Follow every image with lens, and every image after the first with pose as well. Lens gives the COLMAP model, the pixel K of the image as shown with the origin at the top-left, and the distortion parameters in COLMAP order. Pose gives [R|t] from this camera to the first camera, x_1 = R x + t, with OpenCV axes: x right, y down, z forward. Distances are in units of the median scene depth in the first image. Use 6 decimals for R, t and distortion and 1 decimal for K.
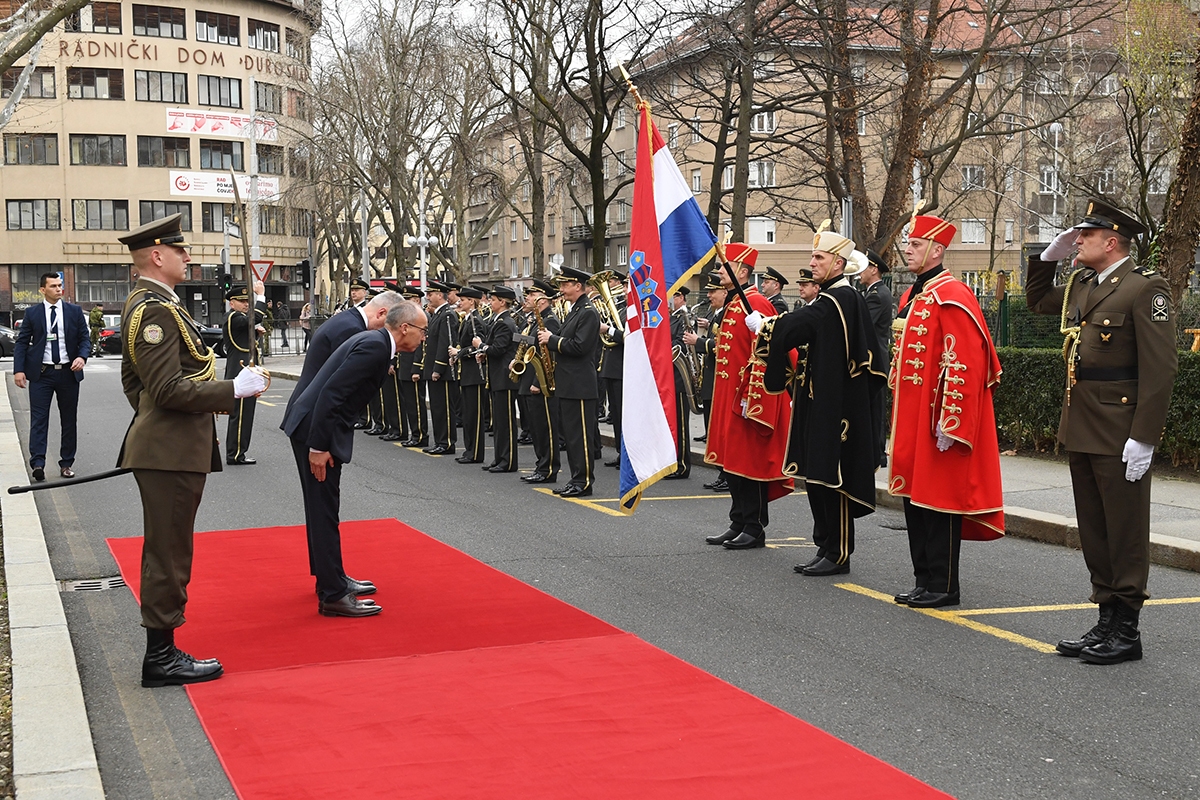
lens RADIAL K [[1475.0, 0, 599.6], [0, 1475.0, 398.7], [0, 0, 1]] dist [0.051177, 0.000000]
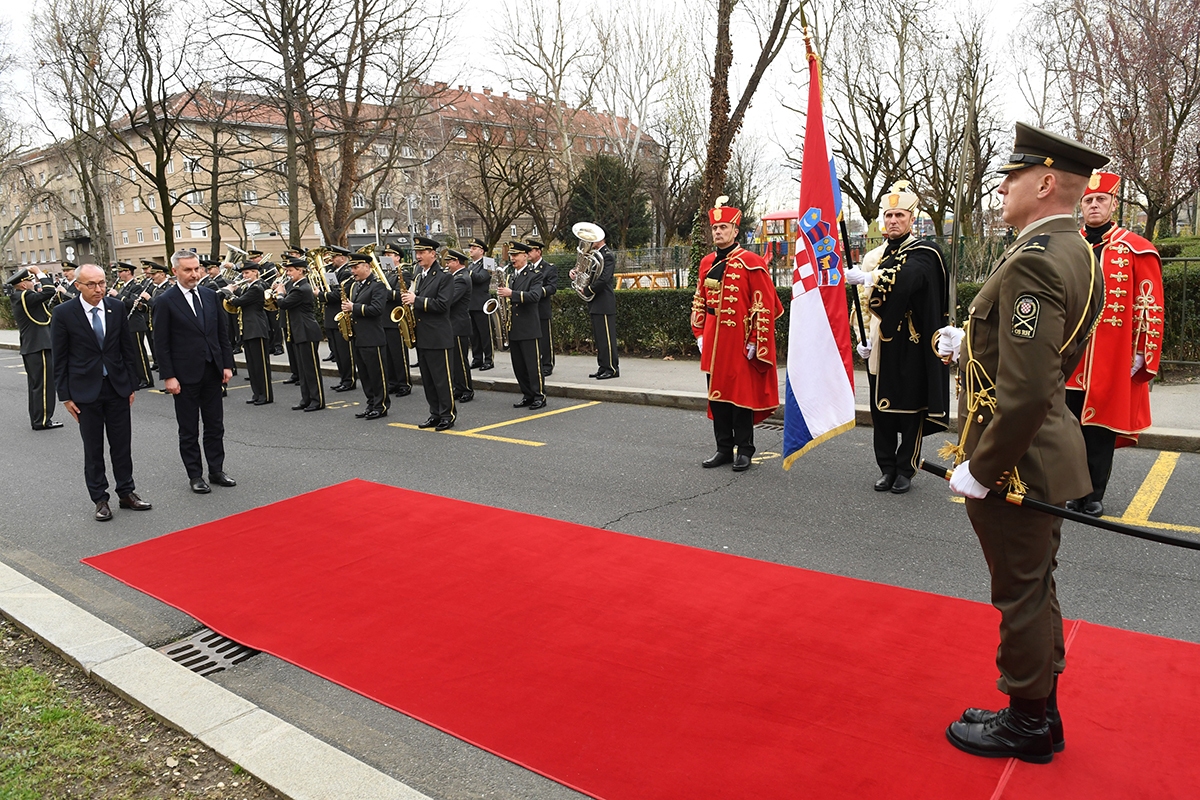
lens RADIAL K [[806.2, 0, 600.5], [0, 806.2, 404.6], [0, 0, 1]] dist [-0.048476, 0.000044]
pose [[0.865698, -0.124495, 0.484838, -0.360238], [0.070461, 0.989242, 0.128203, -0.047176], [-0.495583, -0.076823, 0.865157, 0.577598]]
